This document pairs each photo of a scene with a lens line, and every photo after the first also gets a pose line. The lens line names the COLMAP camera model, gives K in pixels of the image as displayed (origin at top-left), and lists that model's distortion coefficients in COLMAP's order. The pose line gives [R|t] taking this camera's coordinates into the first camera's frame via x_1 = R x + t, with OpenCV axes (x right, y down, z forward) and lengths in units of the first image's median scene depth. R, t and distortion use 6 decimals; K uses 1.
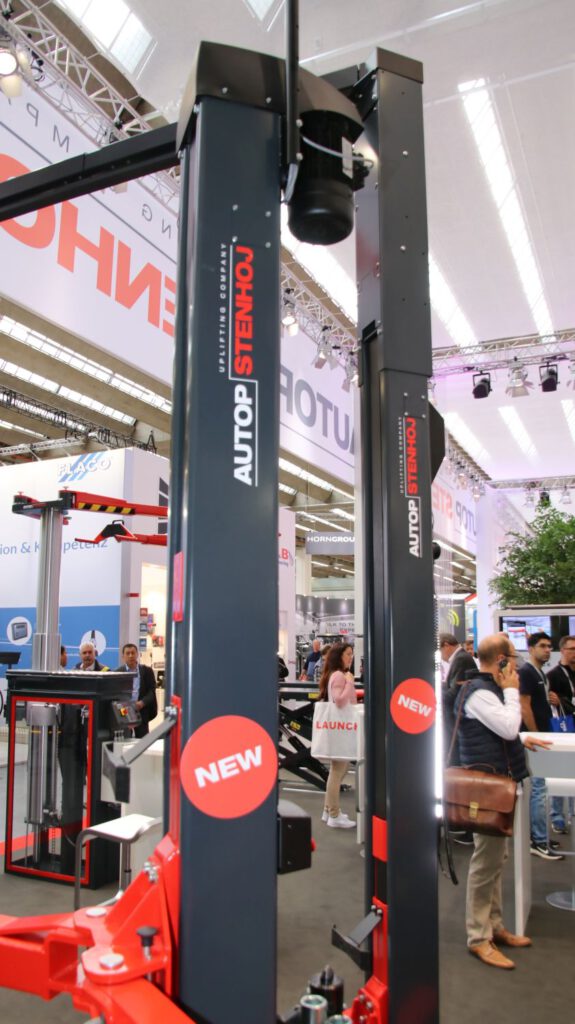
lens RADIAL K [[763.1, 0, 290.2], [0, 763.1, 527.6], [0, 0, 1]] dist [-0.114818, 0.059966]
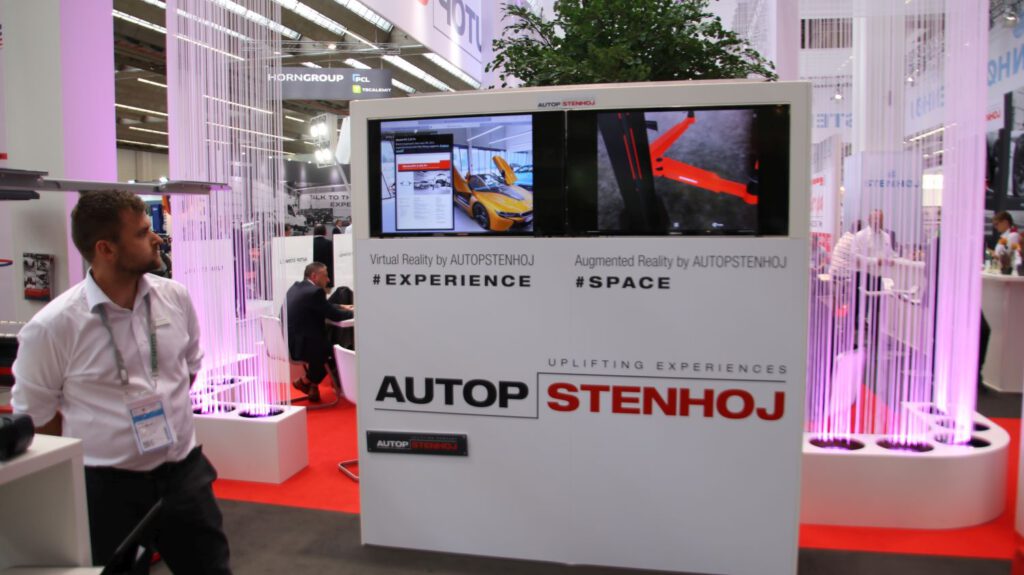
lens RADIAL K [[763.1, 0, 495.0], [0, 763.1, 289.0], [0, 0, 1]] dist [-0.114818, 0.059966]
pose [[0.982668, -0.029349, 0.183035, 0.253295], [-0.014623, 0.972038, 0.234370, 0.105344], [-0.184795, -0.232984, 0.954761, 0.650754]]
